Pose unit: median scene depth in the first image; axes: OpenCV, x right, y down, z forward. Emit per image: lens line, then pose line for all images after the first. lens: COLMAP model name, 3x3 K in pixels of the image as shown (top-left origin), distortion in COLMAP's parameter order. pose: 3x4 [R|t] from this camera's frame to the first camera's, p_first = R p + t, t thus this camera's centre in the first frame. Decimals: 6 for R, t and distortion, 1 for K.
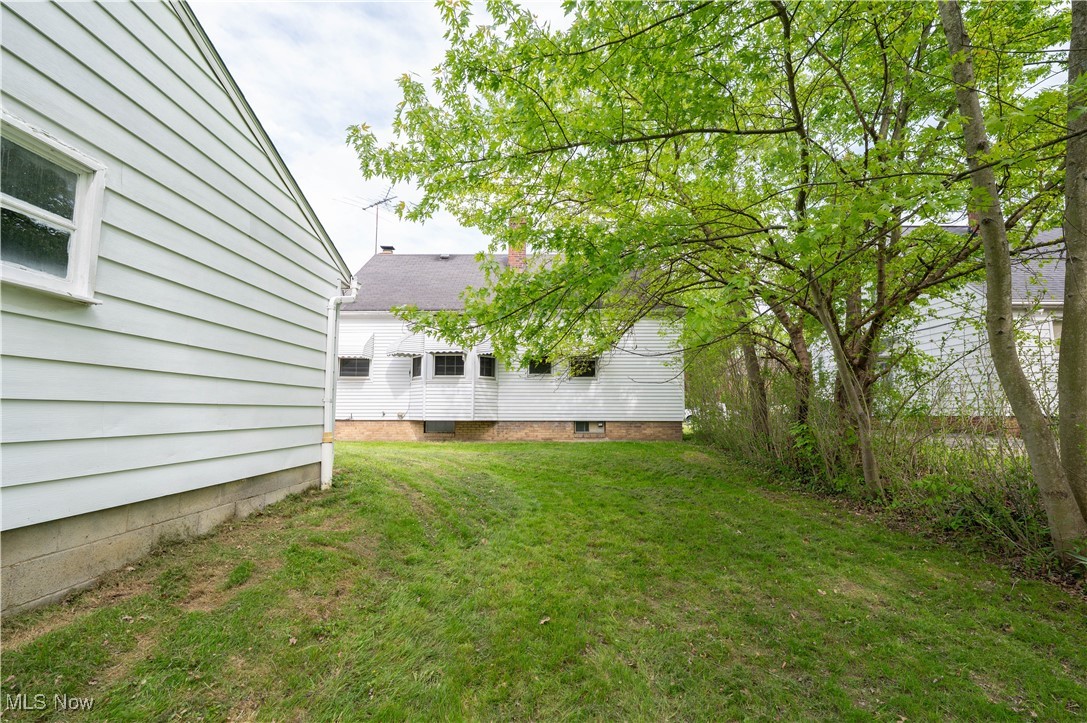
lens RADIAL K [[481.0, 0, 543.5], [0, 481.0, 361.5], [0, 0, 1]] dist [-0.000532, -0.000043]
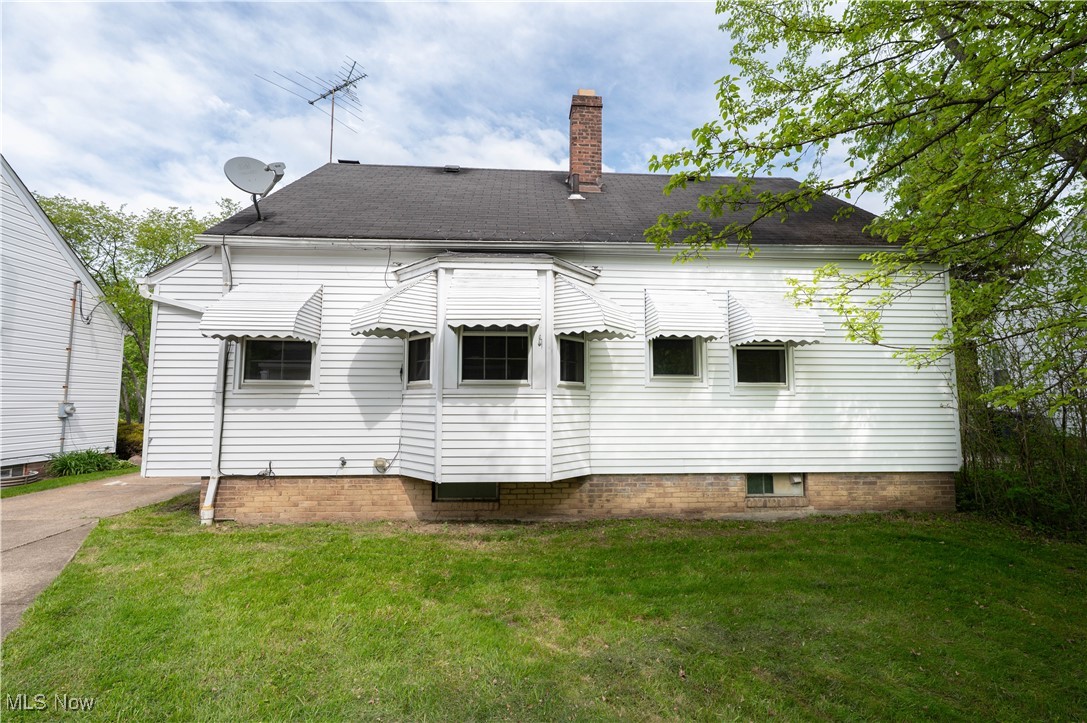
lens RADIAL K [[481.0, 0, 543.5], [0, 481.0, 361.5], [0, 0, 1]] dist [-0.000532, -0.000043]
pose [[0.997369, 0.005068, 0.072318, -0.176722], [-0.006288, 0.999842, 0.016652, 0.004201], [-0.072222, -0.017063, 0.997243, 0.533715]]
